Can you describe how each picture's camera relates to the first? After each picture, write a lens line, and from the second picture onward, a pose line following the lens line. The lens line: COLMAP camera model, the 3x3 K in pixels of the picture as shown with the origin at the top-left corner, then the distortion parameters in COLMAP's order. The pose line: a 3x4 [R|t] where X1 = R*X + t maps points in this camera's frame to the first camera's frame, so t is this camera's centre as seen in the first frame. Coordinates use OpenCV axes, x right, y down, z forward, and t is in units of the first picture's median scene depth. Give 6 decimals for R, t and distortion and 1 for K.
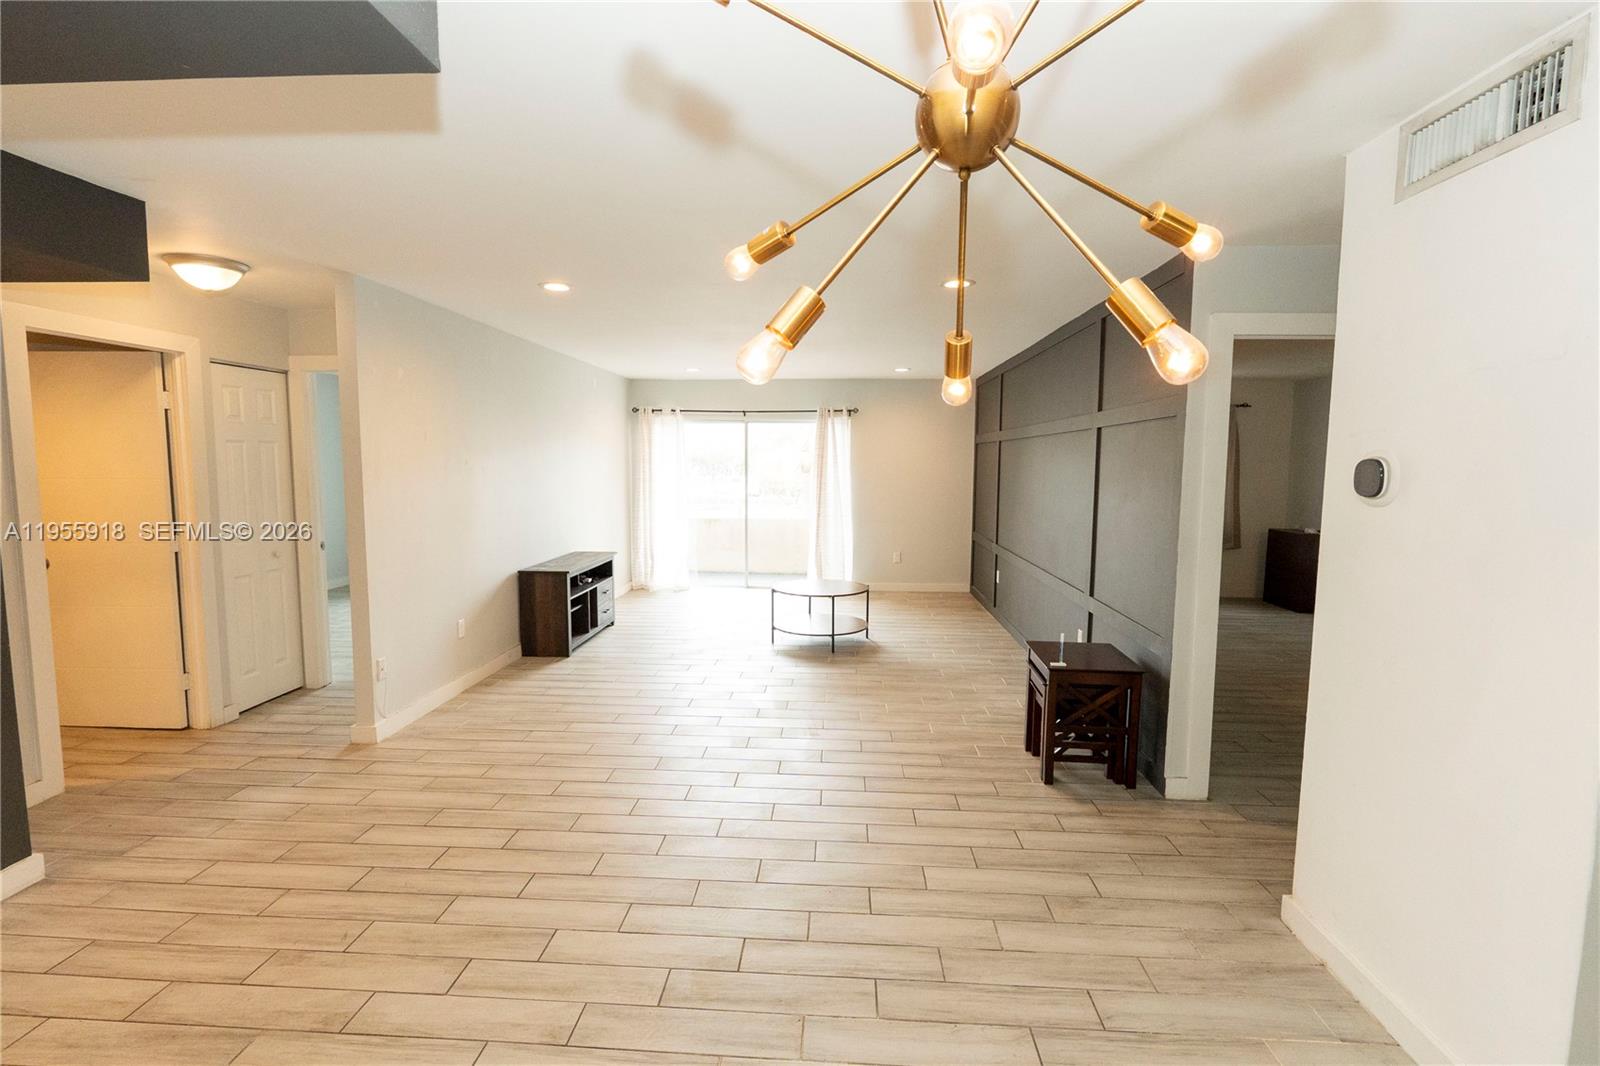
lens RADIAL K [[729.2, 0, 800.0], [0, 729.2, 533.0], [0, 0, 1]] dist [-0.007144, -0.000210]
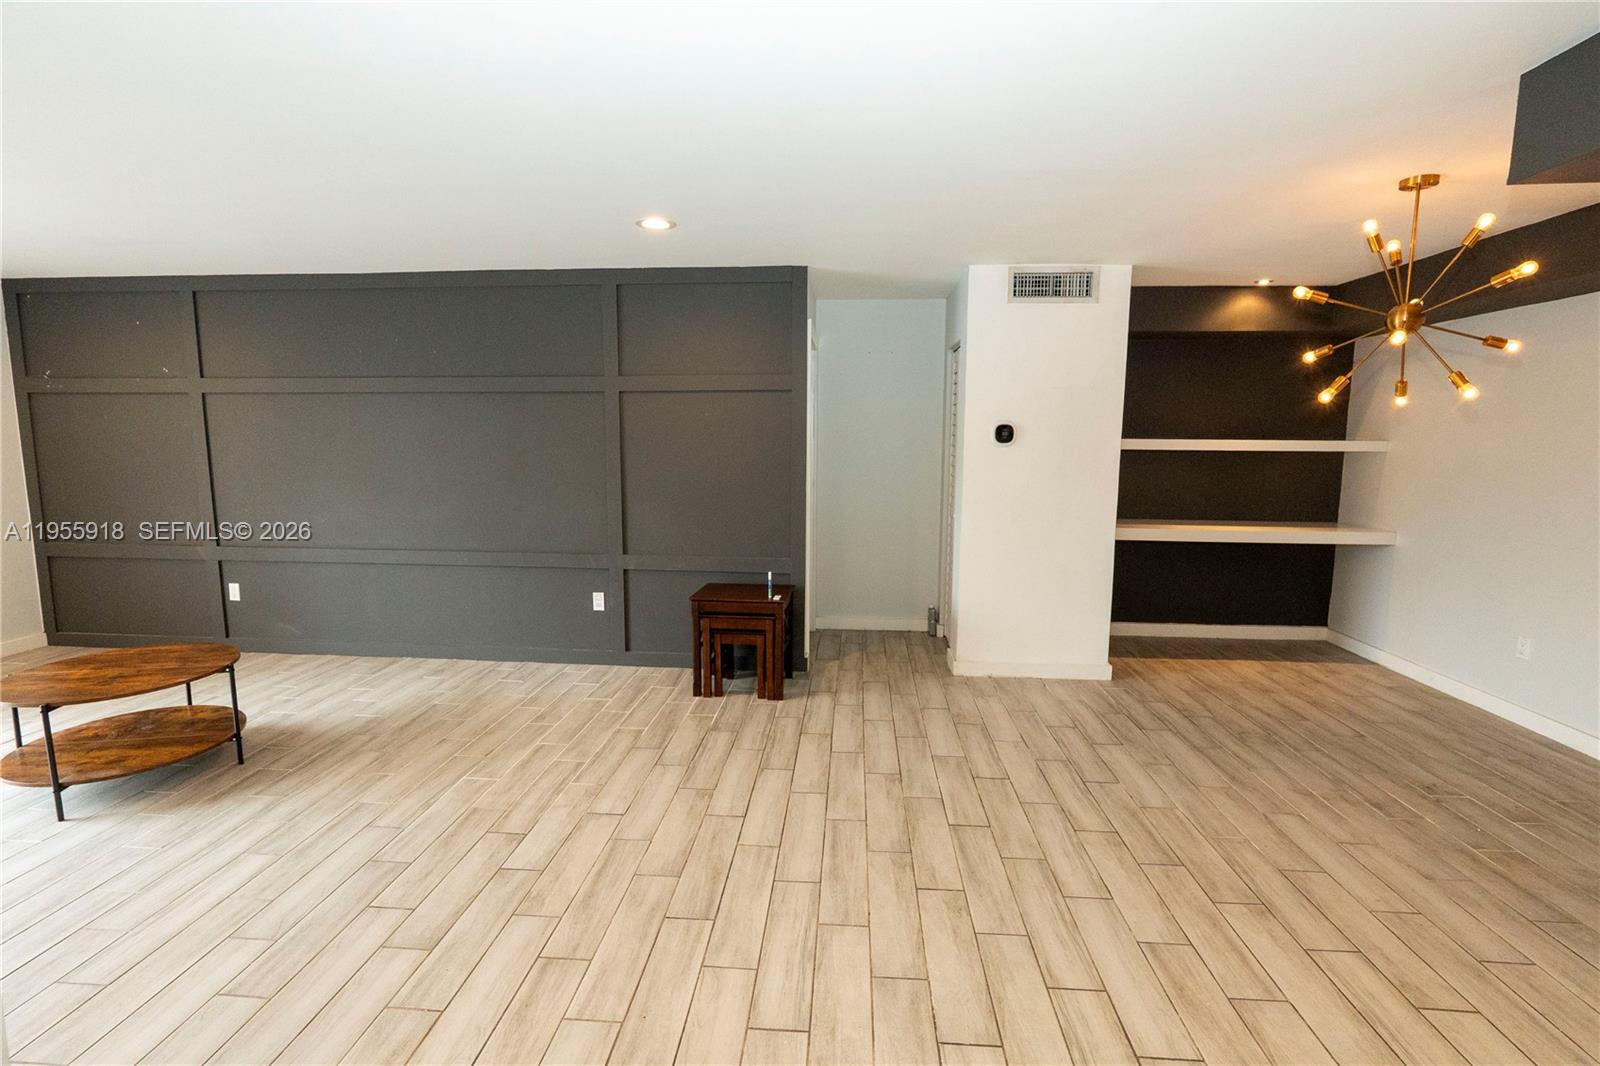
lens RADIAL K [[729.2, 0, 800.0], [0, 729.2, 533.0], [0, 0, 1]] dist [-0.007144, -0.000210]
pose [[0.015144, -0.135812, 0.990619, -0.635553], [0.090528, 0.986850, 0.133912, -0.060701], [-0.995779, 0.087651, 0.027240, 0.737473]]
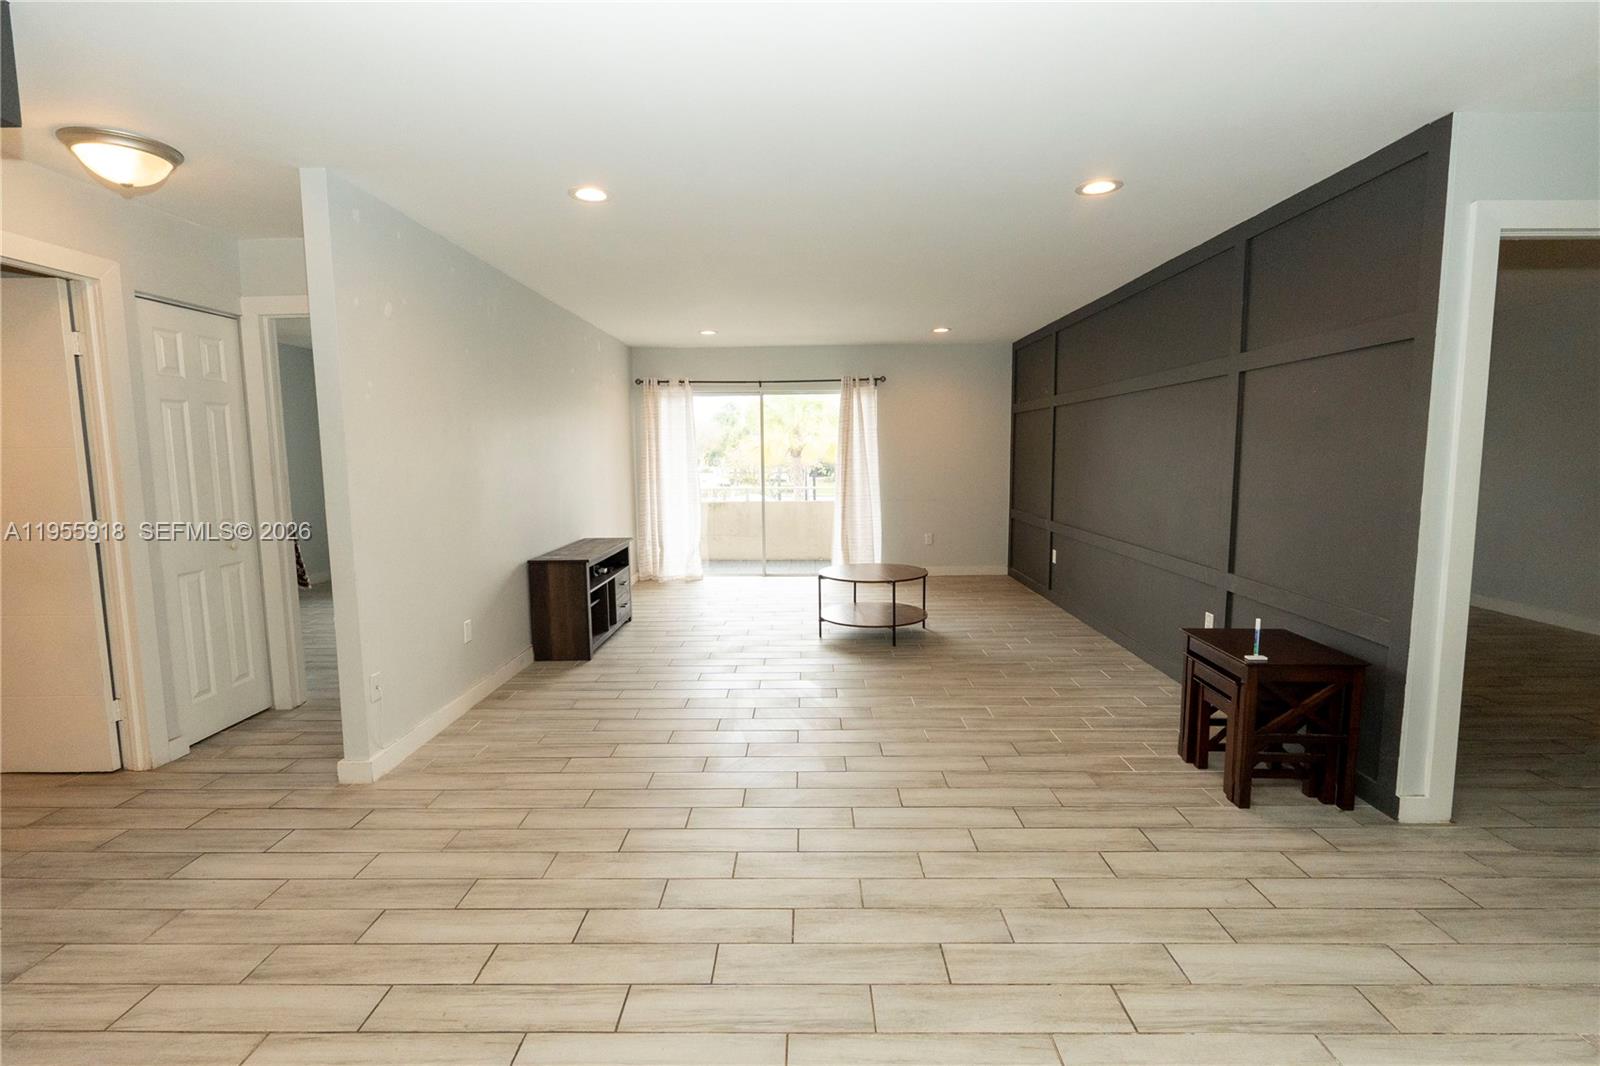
lens RADIAL K [[722.1, 0, 800.0], [0, 722.1, 533.0], [0, 0, 1]] dist [-0.006313, -0.000546]
pose [[0.998834, -0.021363, 0.043298, -0.137768], [0.020744, 0.999677, 0.014697, 0.018204], [-0.043598, -0.013782, 0.998954, 0.192347]]
